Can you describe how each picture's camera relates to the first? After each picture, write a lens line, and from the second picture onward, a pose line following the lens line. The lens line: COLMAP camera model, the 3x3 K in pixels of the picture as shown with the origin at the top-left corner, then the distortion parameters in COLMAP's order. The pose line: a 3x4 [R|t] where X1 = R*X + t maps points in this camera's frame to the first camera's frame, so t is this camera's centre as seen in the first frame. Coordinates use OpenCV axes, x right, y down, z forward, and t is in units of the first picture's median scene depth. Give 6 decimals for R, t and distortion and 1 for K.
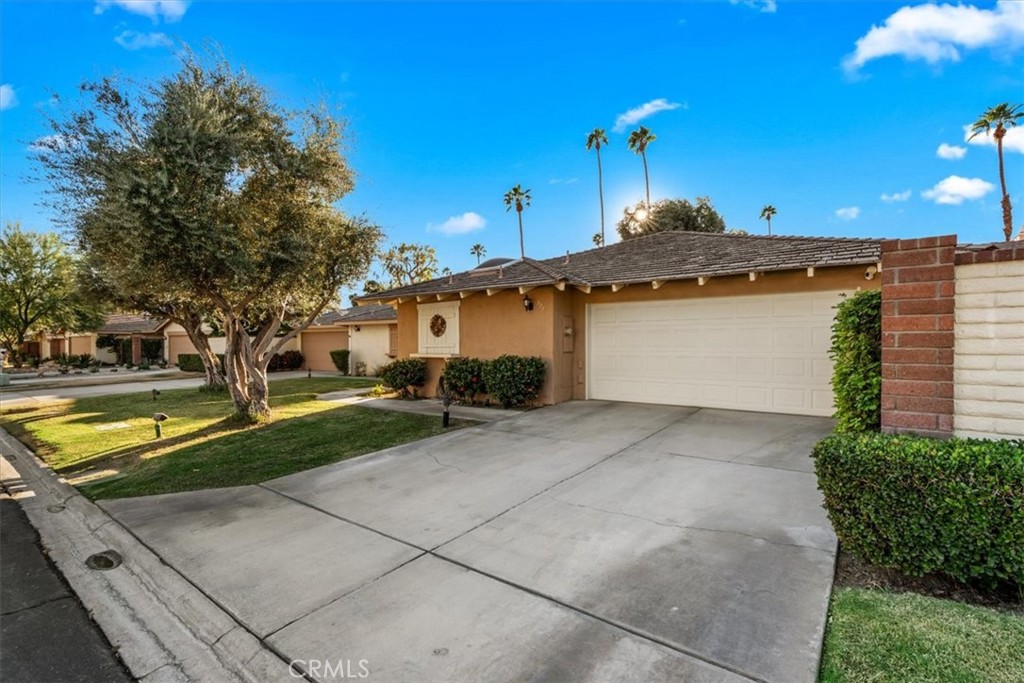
lens RADIAL K [[480.0, 0, 513.5], [0, 480.0, 339.9], [0, 0, 1]] dist [-0.008564, 0.002227]
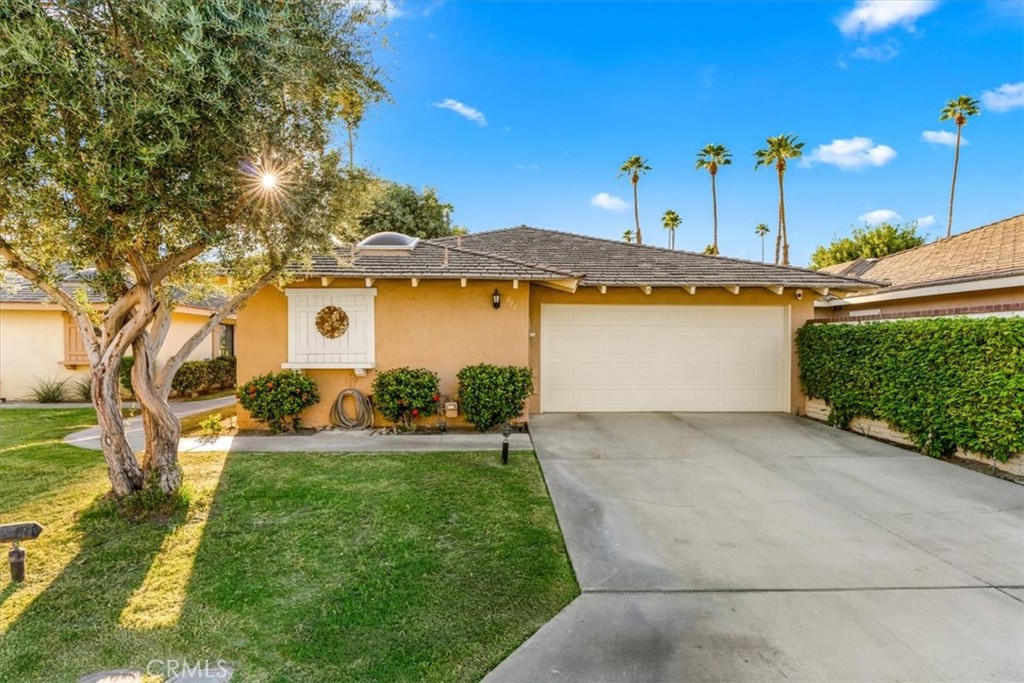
lens RADIAL K [[550.0, 0, 510.5], [0, 550.0, 342.6], [0, 0, 1]] dist [-0.022782, 0.000846]
pose [[0.782409, 0.011391, 0.622660, -0.574677], [-0.011147, 0.999929, -0.004286, -0.000078], [-0.622665, -0.003587, 0.782481, 0.294500]]
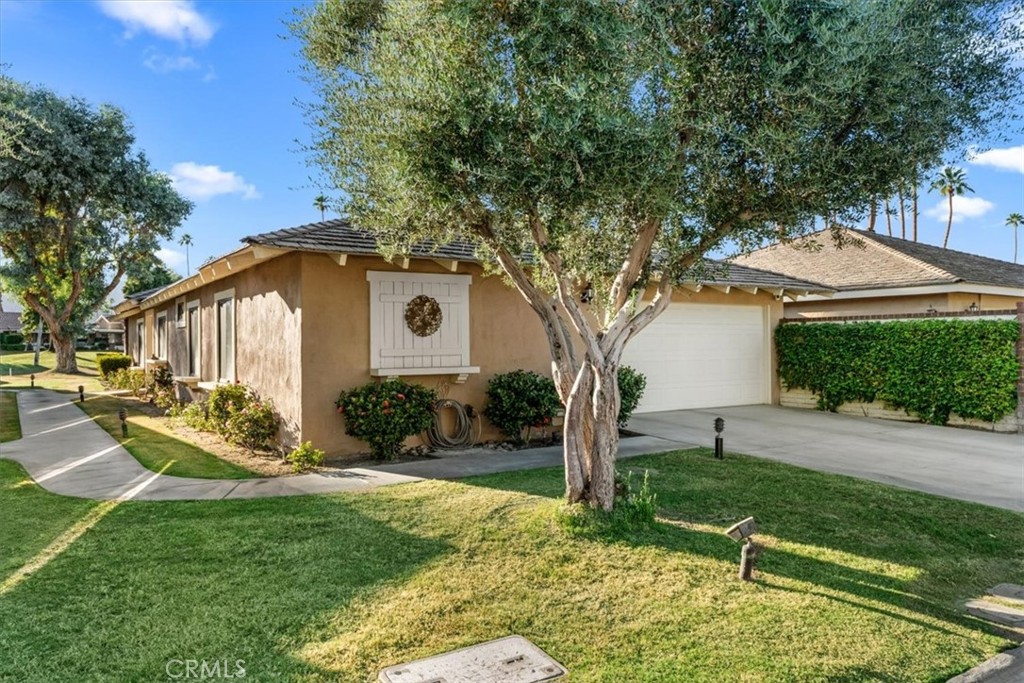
lens RADIAL K [[723.2, 0, 512.0], [0, 723.2, 344.1], [0, 0, 1]] dist [0.005008, 0.000655]
pose [[0.323786, 0.007110, 0.946103, -1.151078], [0.000944, 0.999969, -0.007838, 0.010810], [-0.946130, 0.003431, 0.323770, 0.830343]]
